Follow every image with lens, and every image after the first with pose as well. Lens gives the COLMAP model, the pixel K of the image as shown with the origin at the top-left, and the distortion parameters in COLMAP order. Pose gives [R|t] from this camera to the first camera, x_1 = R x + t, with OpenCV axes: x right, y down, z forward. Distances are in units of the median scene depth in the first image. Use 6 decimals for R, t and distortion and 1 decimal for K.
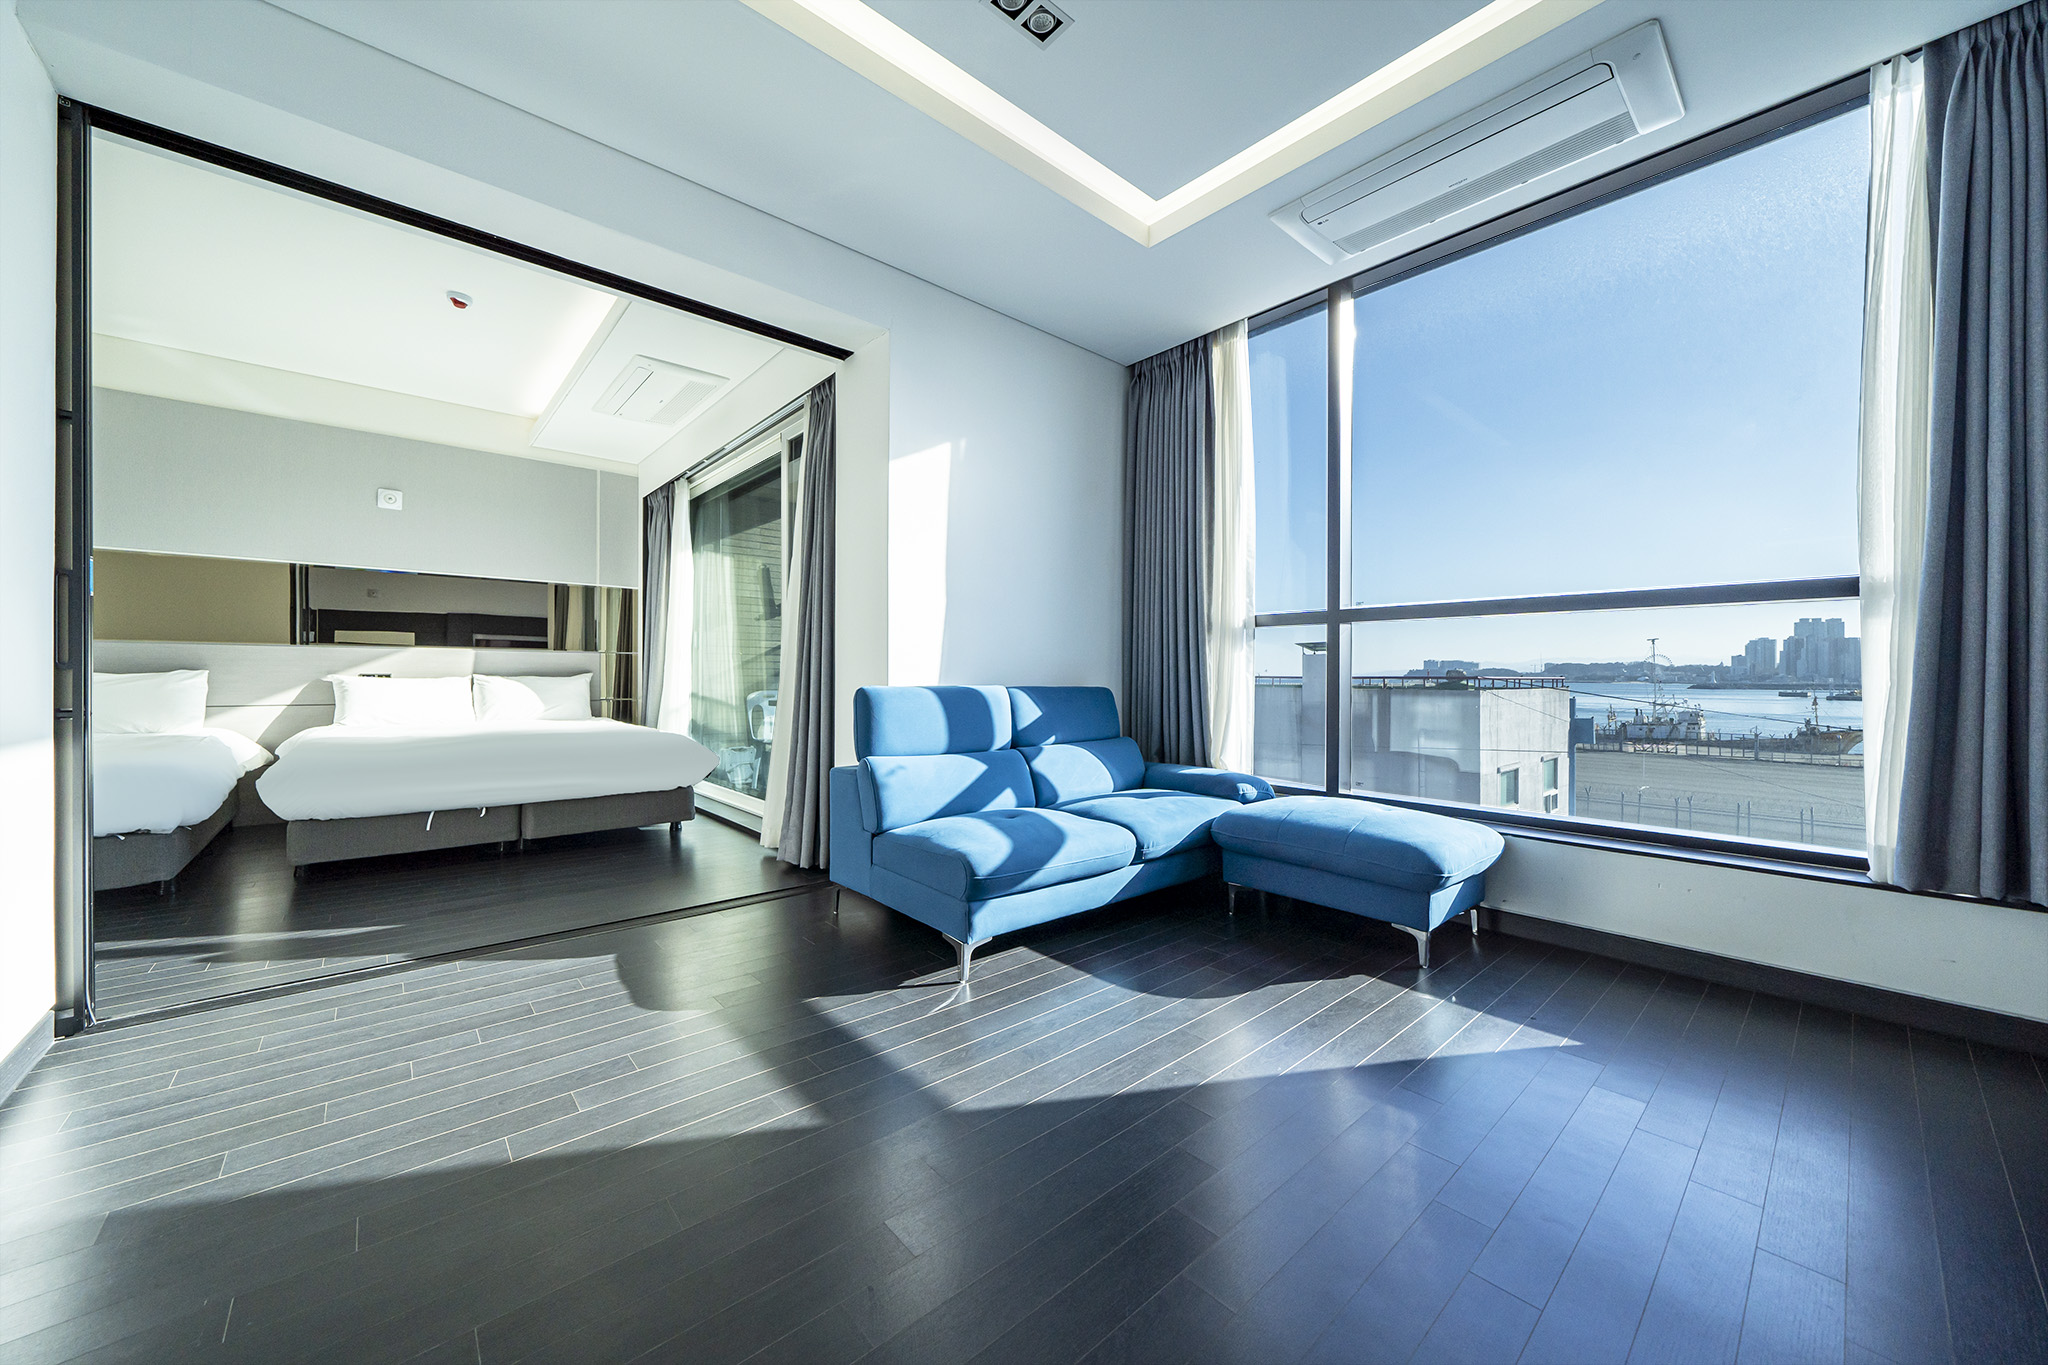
lens RADIAL K [[746.9, 0, 1015.0], [0, 746.9, 674.7], [0, 0, 1]] dist [-0.000750, -0.000416]
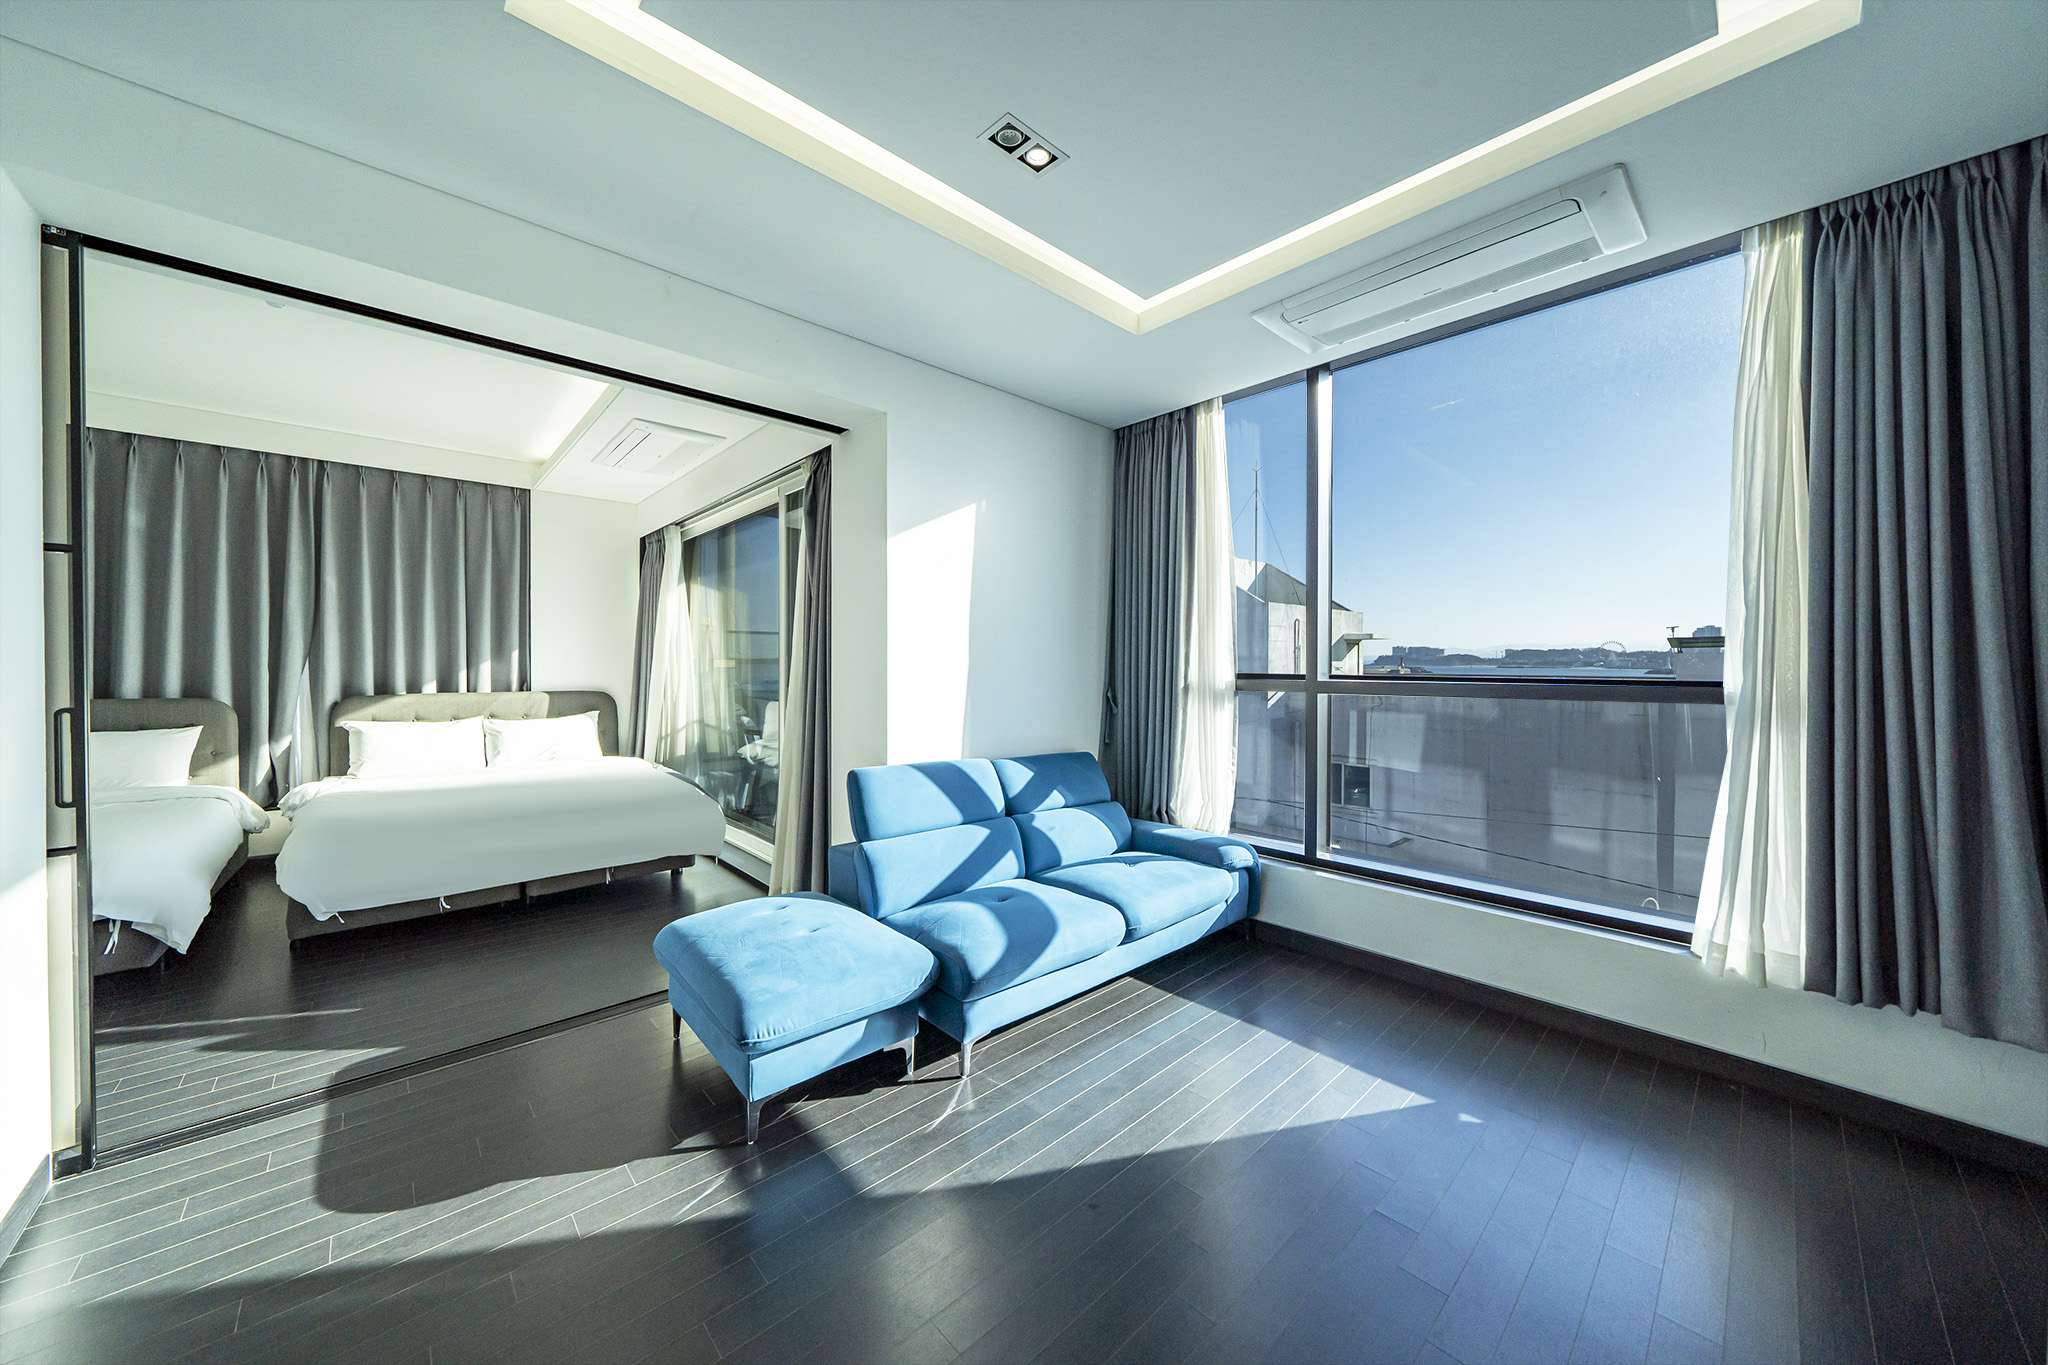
lens RADIAL K [[721.0, 0, 1019.2], [0, 721.0, 673.5], [0, 0, 1]] dist [-0.000889, 0.000660]
pose [[0.999641, -0.003490, 0.026561, -0.012527], [0.003207, 0.999938, 0.010692, -0.116275], [-0.026596, -0.010602, 0.999590, -0.000634]]
